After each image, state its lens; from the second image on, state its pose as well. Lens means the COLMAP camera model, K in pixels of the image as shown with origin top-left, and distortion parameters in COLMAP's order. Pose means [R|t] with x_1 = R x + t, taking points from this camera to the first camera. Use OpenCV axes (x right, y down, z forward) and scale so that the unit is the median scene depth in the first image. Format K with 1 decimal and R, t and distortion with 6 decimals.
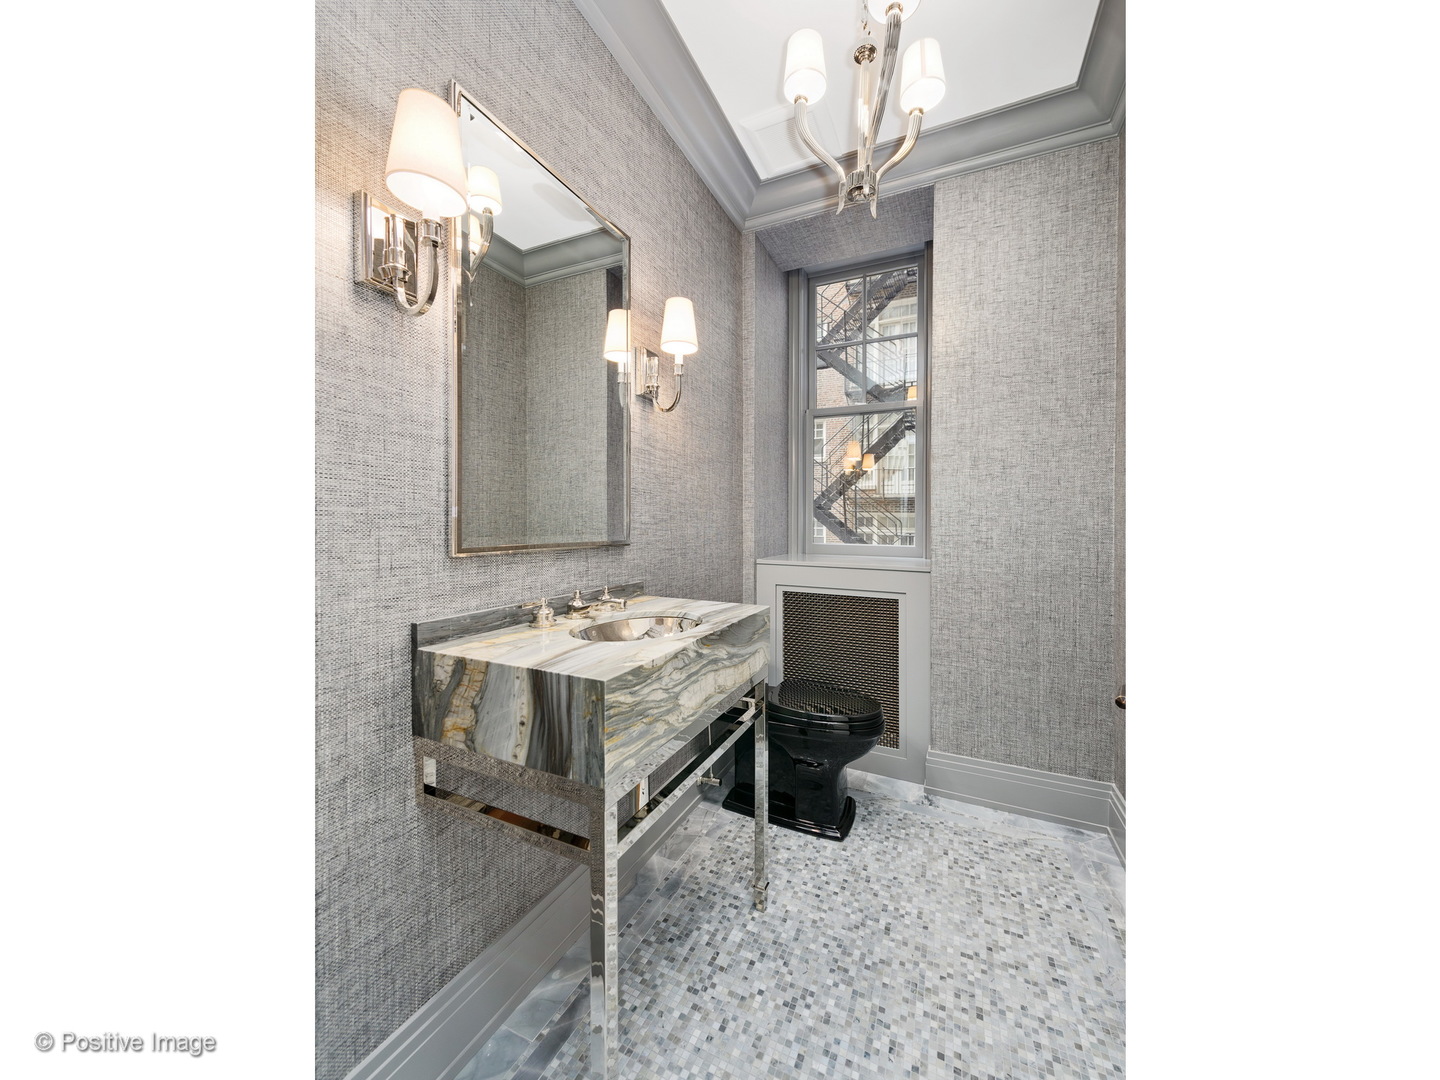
lens RADIAL K [[488.8, 0, 737.2], [0, 488.8, 527.5], [0, 0, 1]] dist [0.001329, -0.000034]
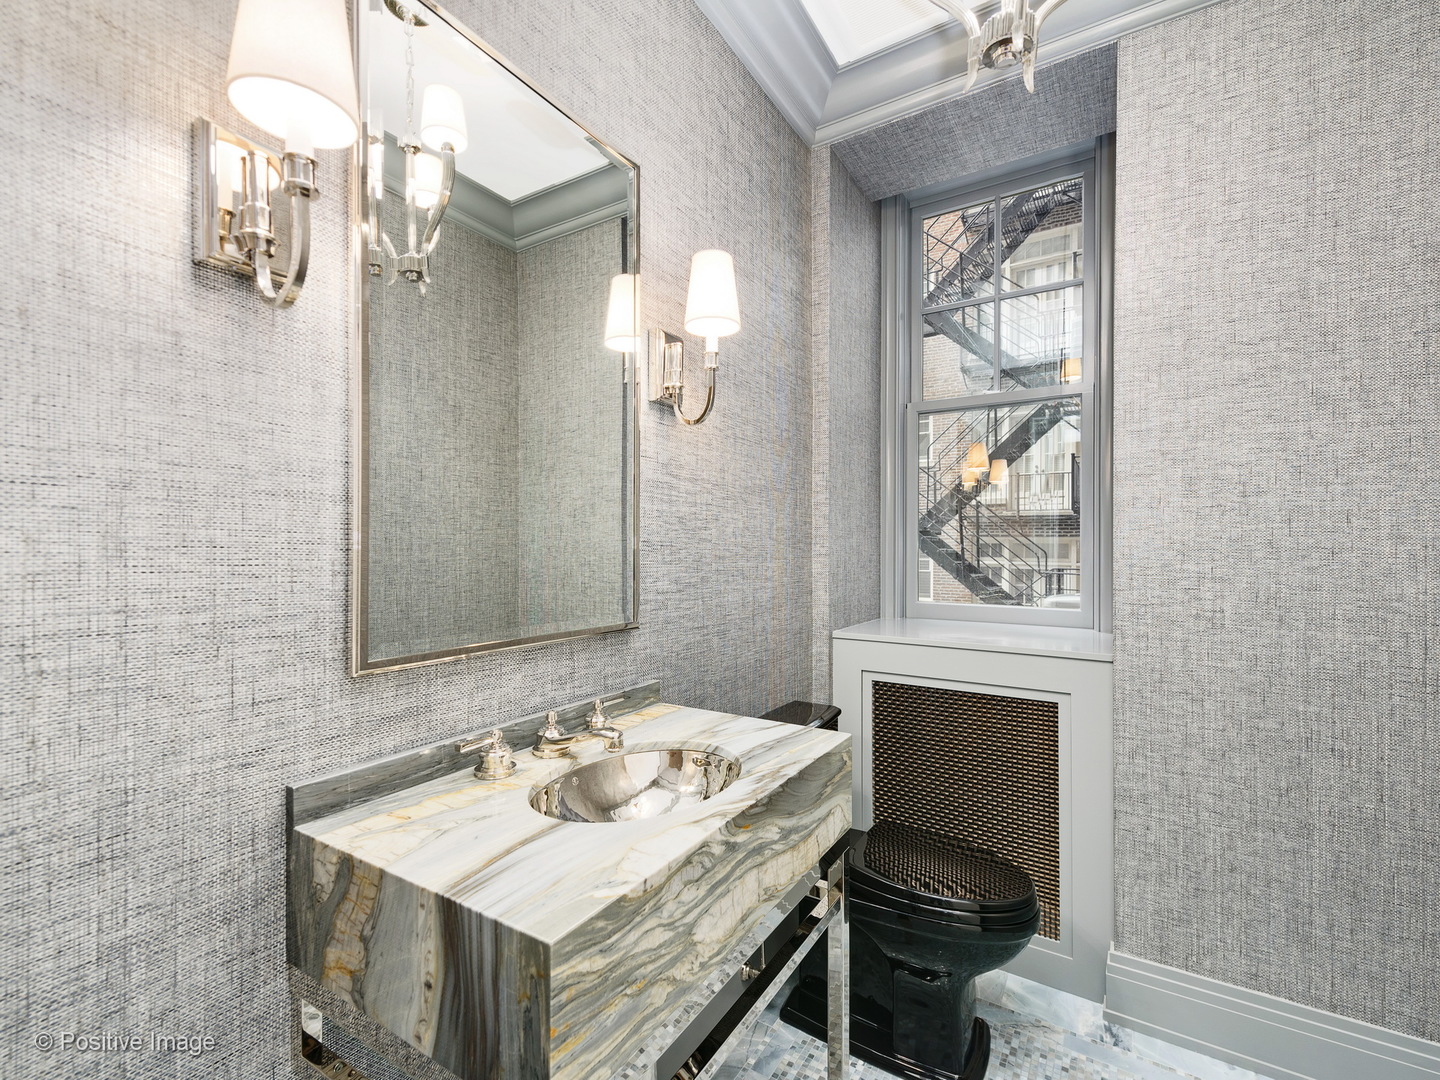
lens RADIAL K [[634.8, 0, 721.1], [0, 634.8, 560.3], [0, 0, 1]] dist [0.001196, -0.000997]
pose [[0.990224, -0.002297, -0.139465, 0.011824], [0.004653, 0.999852, 0.016569, -0.061344], [0.139406, -0.017056, 0.990088, 0.134938]]
